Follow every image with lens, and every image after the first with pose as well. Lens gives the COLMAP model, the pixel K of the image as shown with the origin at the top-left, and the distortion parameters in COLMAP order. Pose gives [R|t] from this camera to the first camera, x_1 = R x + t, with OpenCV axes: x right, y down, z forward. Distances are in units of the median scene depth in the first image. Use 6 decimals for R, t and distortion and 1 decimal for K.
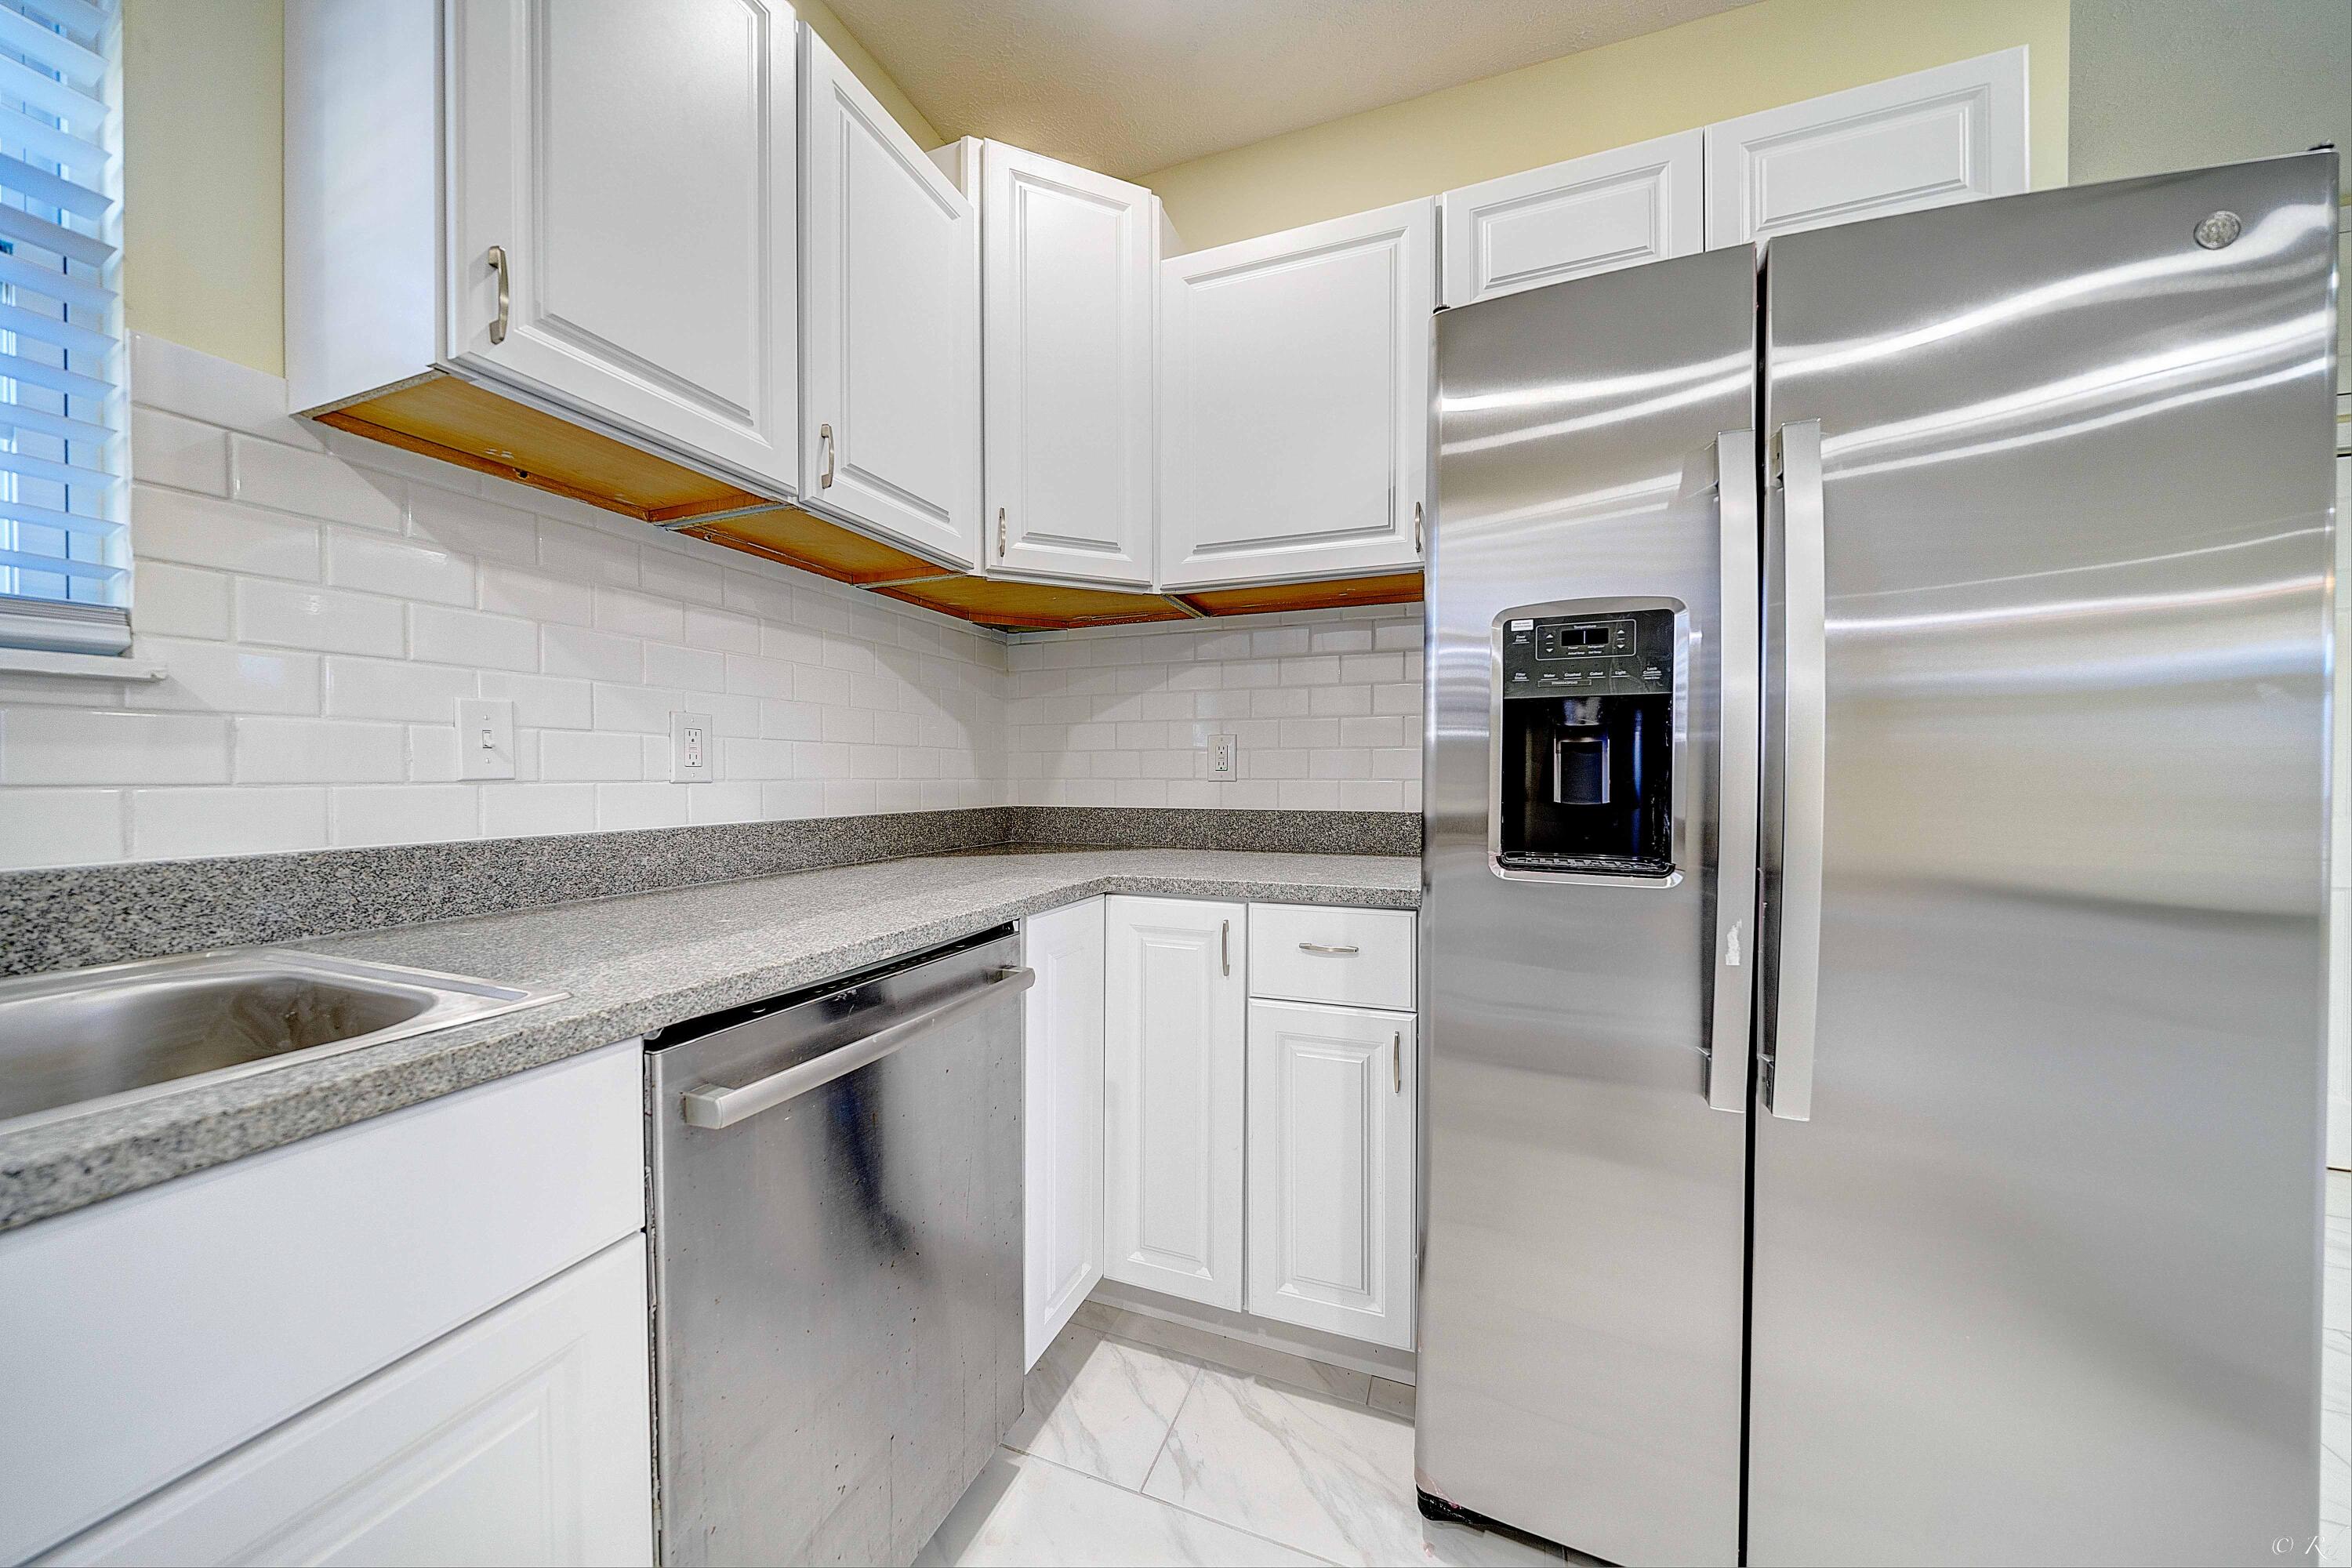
lens RADIAL K [[798.3, 0, 1178.9], [0, 798.3, 781.2], [0, 0, 1]] dist [-0.006049, 0.000397]
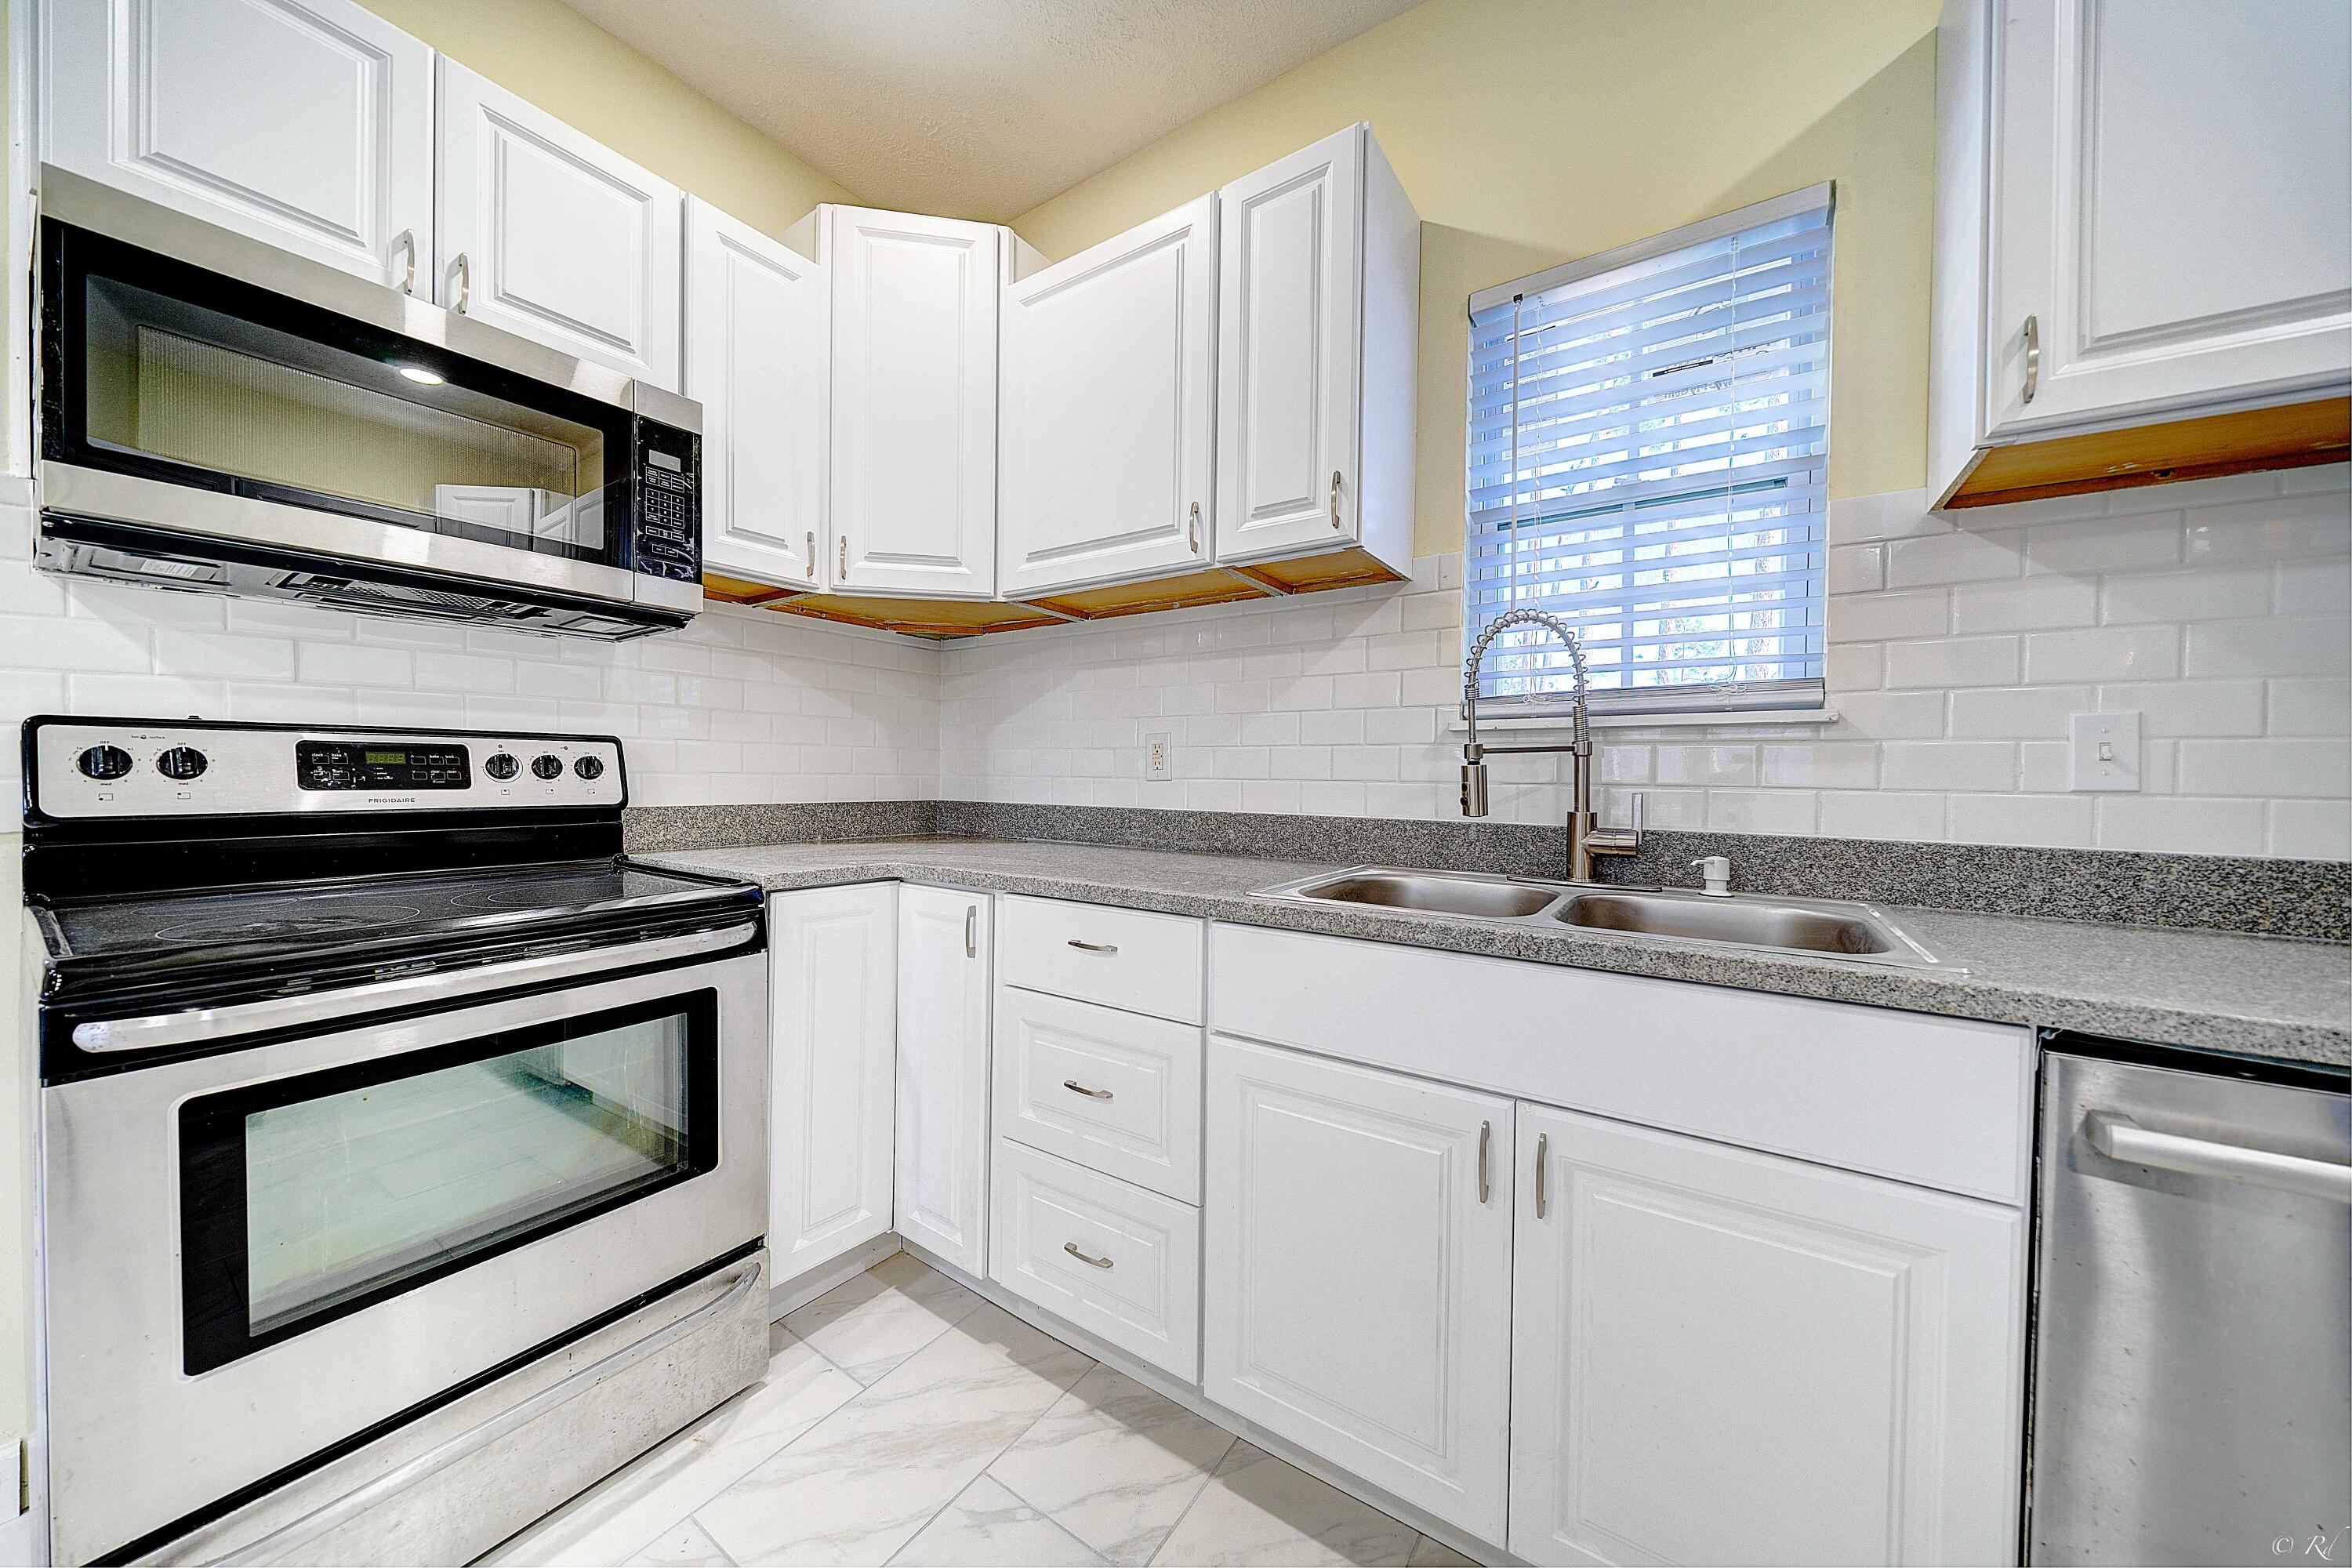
lens RADIAL K [[798.3, 0, 1169.1], [0, 798.3, 783.7], [0, 0, 1]] dist [-0.006049, 0.000397]
pose [[-0.234507, 0.010454, -0.972058, 0.396548], [-0.021346, 0.999646, 0.015901, -0.002110], [0.971880, 0.024478, -0.234200, 0.071465]]
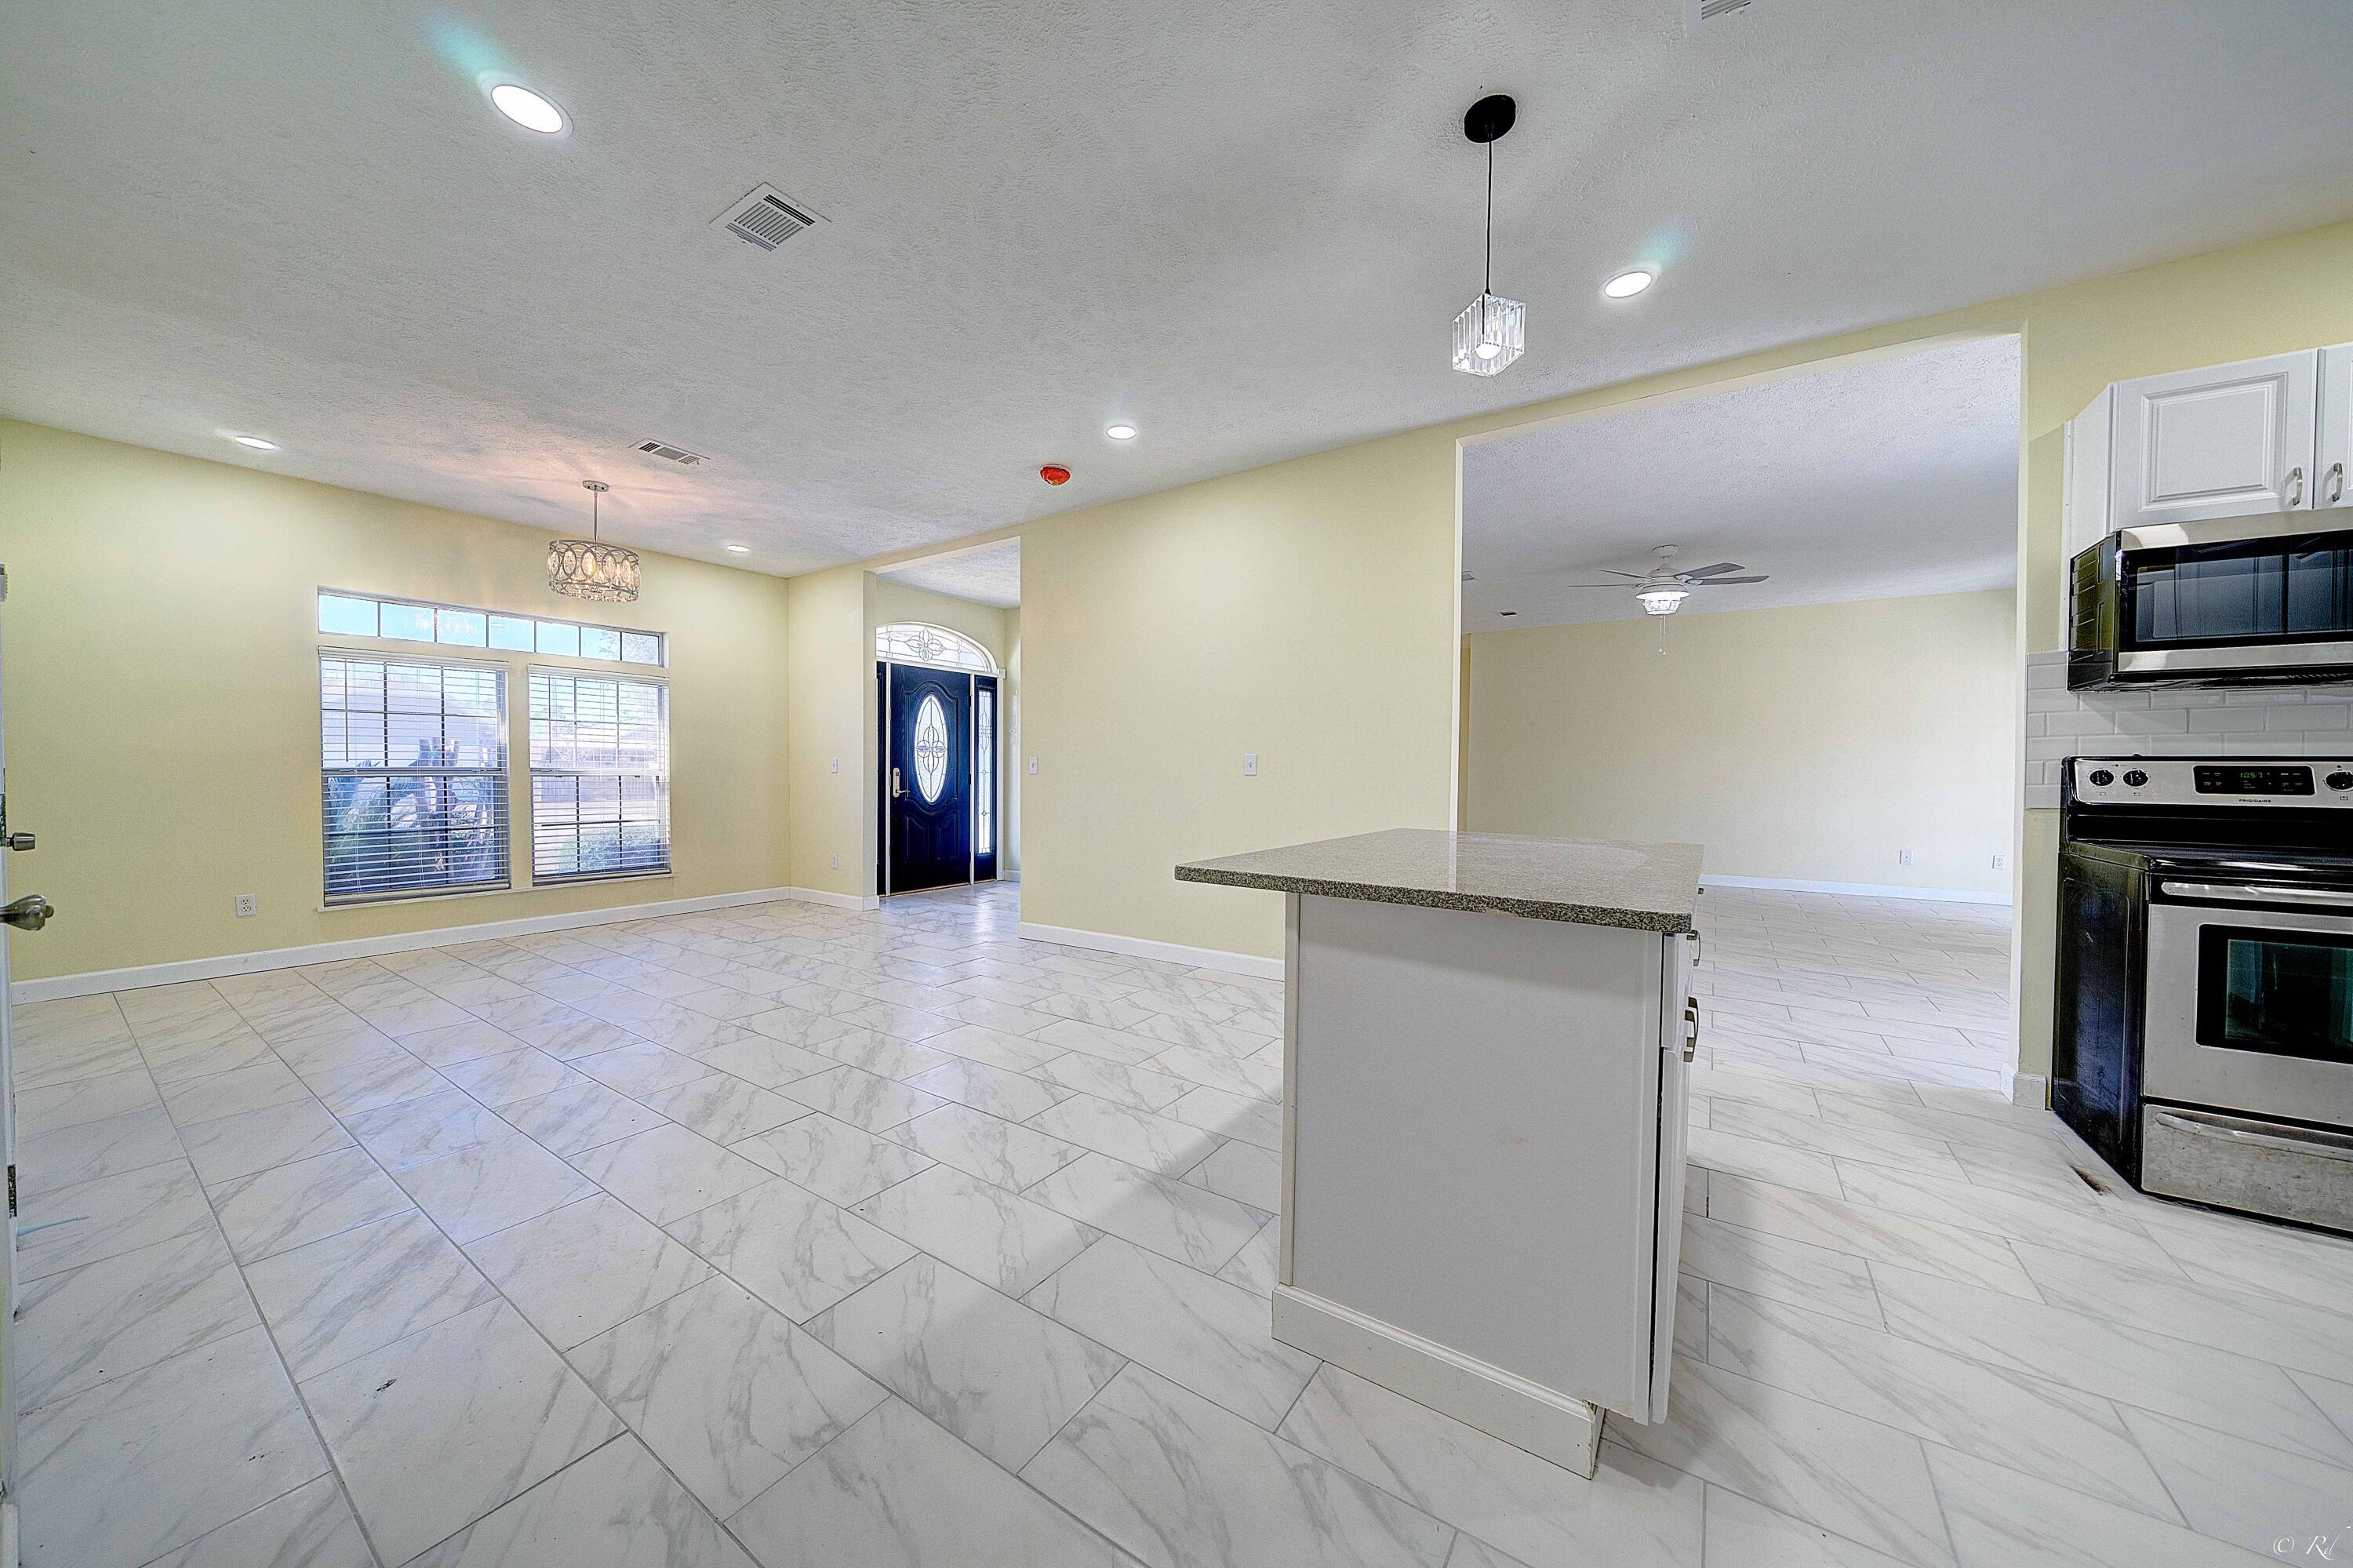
lens RADIAL K [[798.7, 0, 1183.9], [0, 798.7, 786.8], [0, 0, 1]] dist [-0.006049, 0.000397]
pose [[-0.975374, -0.012955, 0.220176, 1.787453], [-0.005565, 0.999401, 0.034149, -0.021504], [-0.220486, 0.032082, -0.974862, 1.257193]]
